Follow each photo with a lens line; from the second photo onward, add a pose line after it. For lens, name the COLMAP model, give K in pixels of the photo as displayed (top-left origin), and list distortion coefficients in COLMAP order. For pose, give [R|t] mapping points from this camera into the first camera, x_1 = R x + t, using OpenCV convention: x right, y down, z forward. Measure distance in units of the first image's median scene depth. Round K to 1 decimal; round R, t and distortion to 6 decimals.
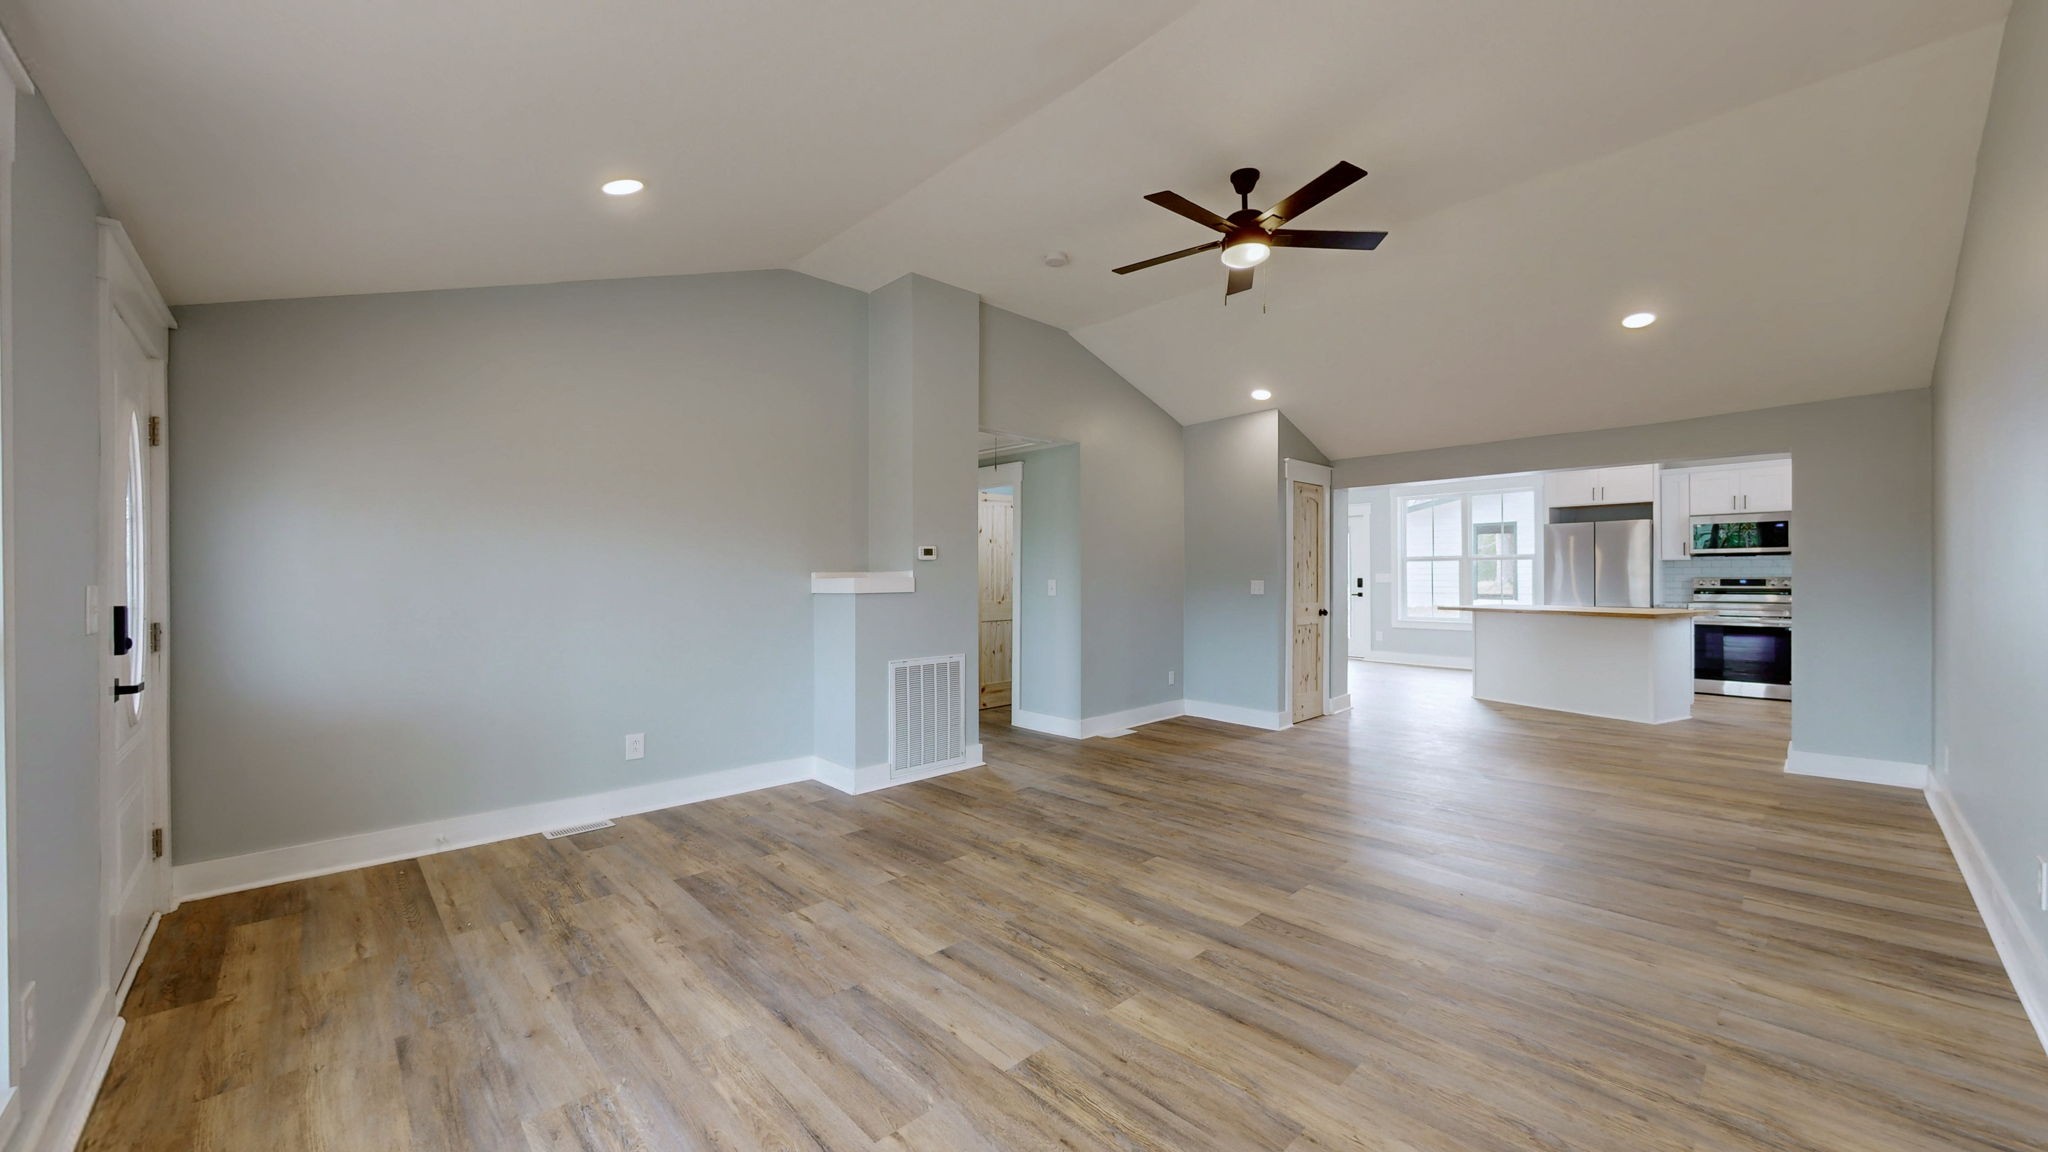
lens RADIAL K [[768.9, 0, 1016.8], [0, 768.9, 584.0], [0, 0, 1]] dist [0.000120, 0.000308]
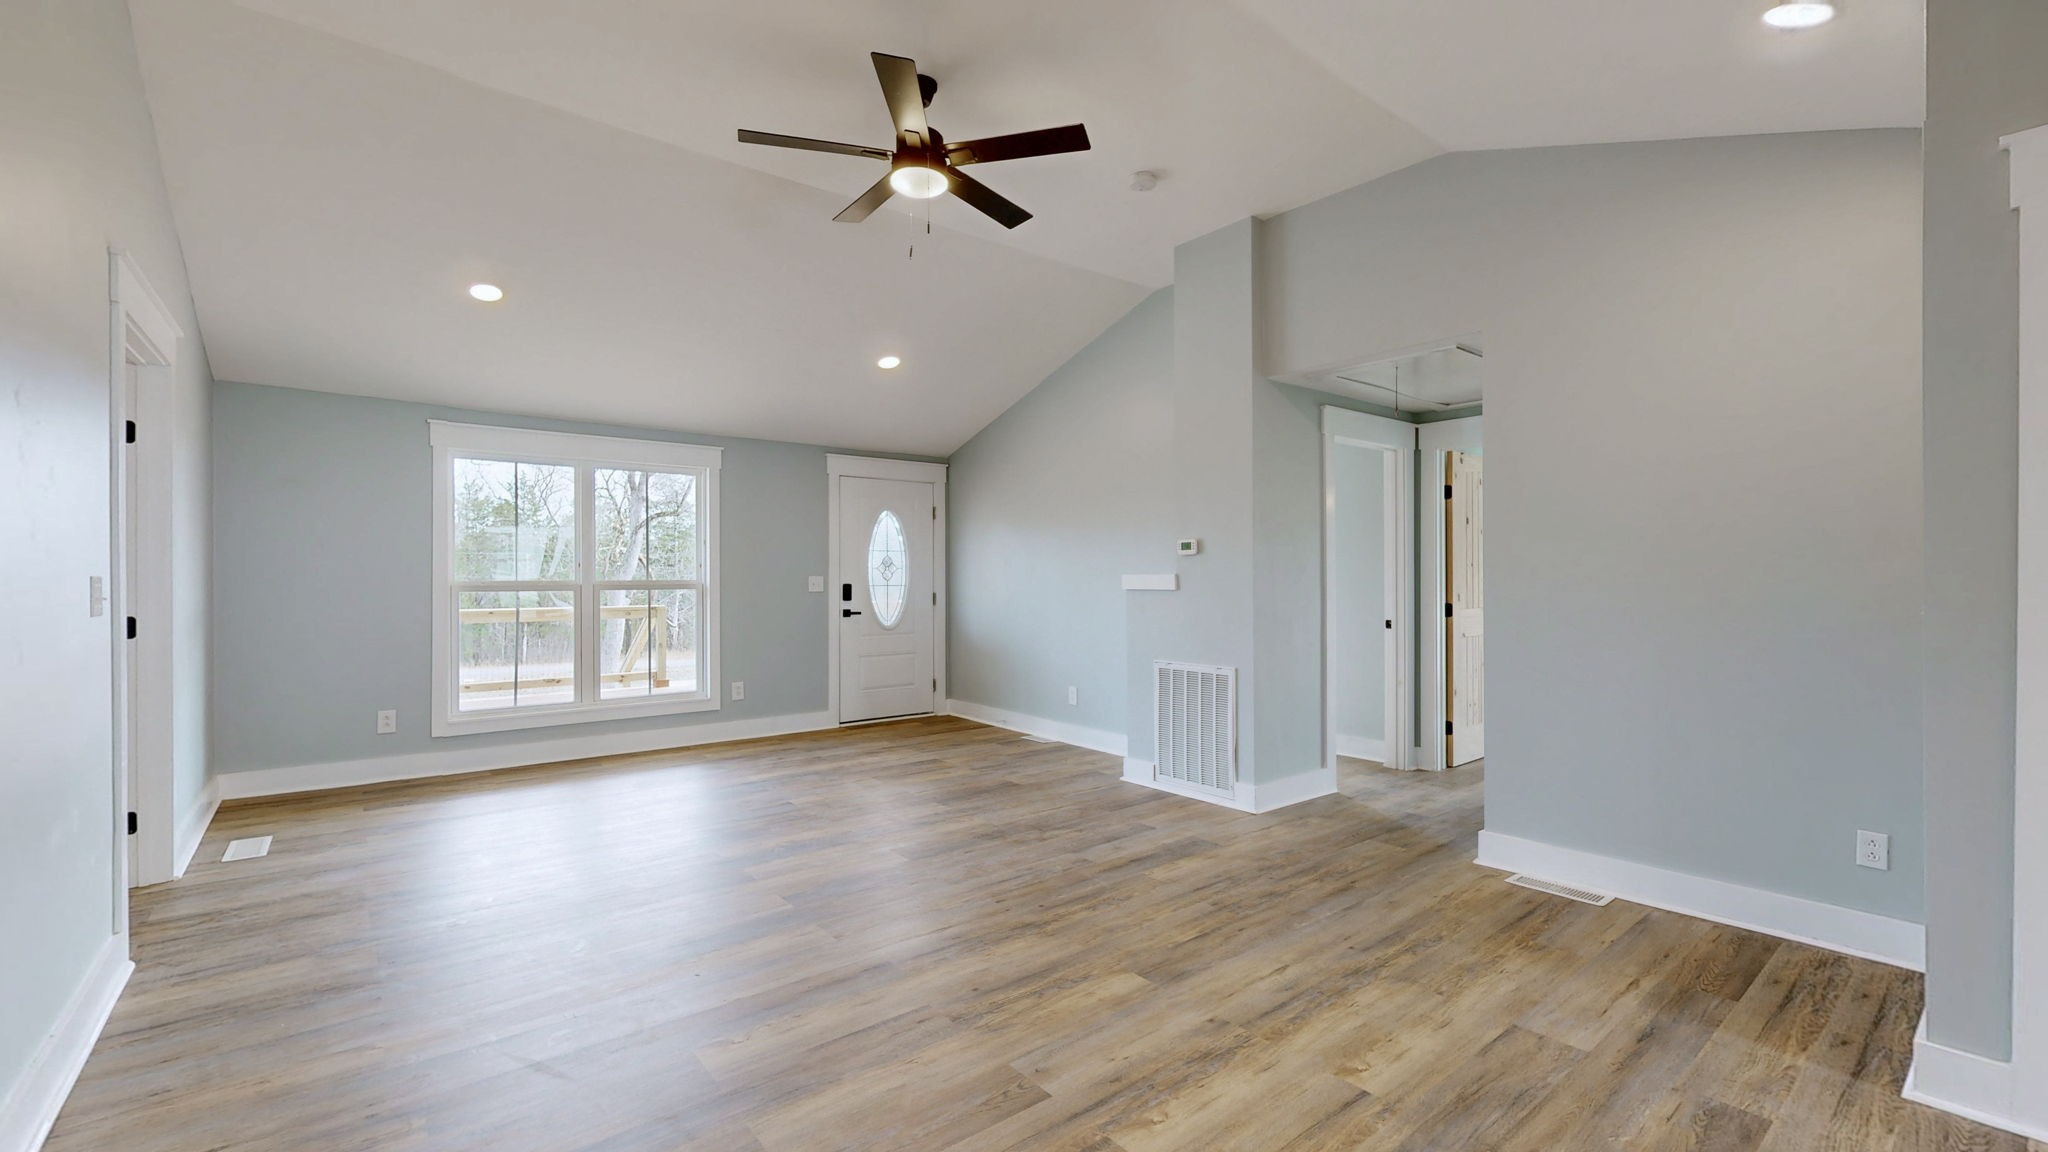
lens RADIAL K [[851.8, 0, 1019.2], [0, 851.8, 568.5], [0, 0, 1]] dist [-0.000590, -0.000648]
pose [[-0.071702, -0.000969, -0.997426, 0.976605], [-0.011291, 0.999936, -0.000160, -0.014668], [0.997362, 0.011250, -0.071708, 0.944763]]
